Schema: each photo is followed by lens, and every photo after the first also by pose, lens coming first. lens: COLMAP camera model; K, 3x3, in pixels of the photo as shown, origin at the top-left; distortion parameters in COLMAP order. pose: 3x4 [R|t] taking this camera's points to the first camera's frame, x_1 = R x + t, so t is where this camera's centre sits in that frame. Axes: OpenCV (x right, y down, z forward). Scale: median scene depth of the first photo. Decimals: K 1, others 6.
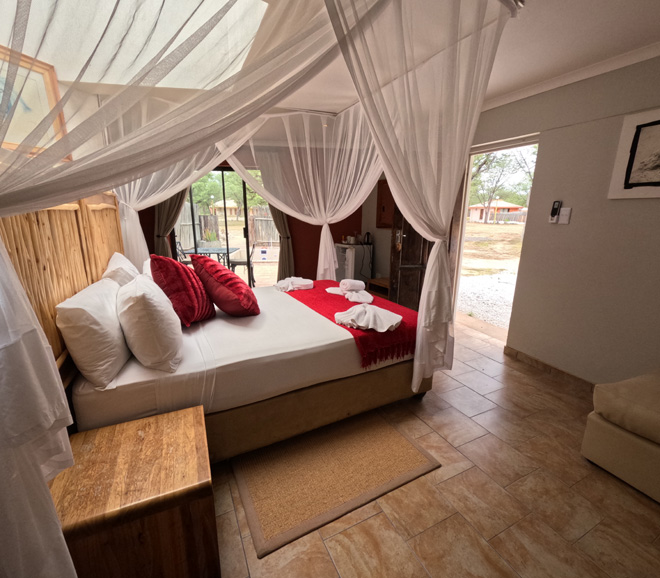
lens RADIAL K [[317.5, 0, 330.3], [0, 317.5, 288.3], [0, 0, 1]] dist [-0.001875, 0.001415]
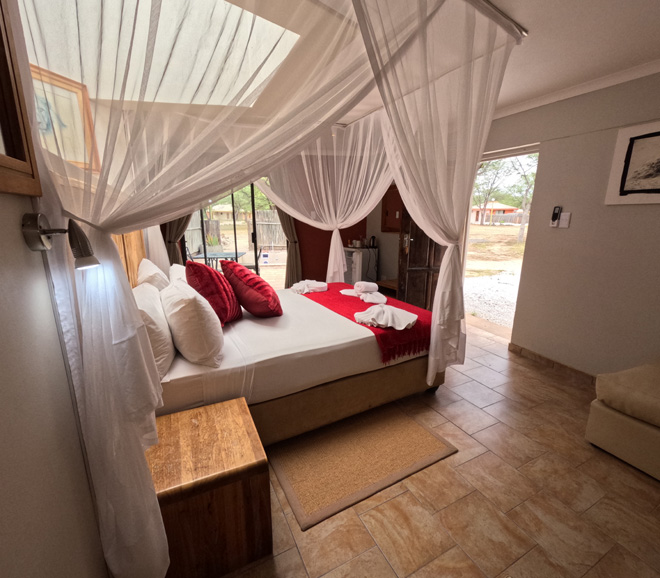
lens RADIAL K [[317.5, 0, 328.9], [0, 317.5, 289.1], [0, 0, 1]] dist [-0.001875, 0.001415]
pose [[0.999914, -0.011297, 0.006595, -0.092107], [0.011339, 0.999916, -0.006272, 0.003211], [-0.006524, 0.006347, 0.999959, -0.089557]]
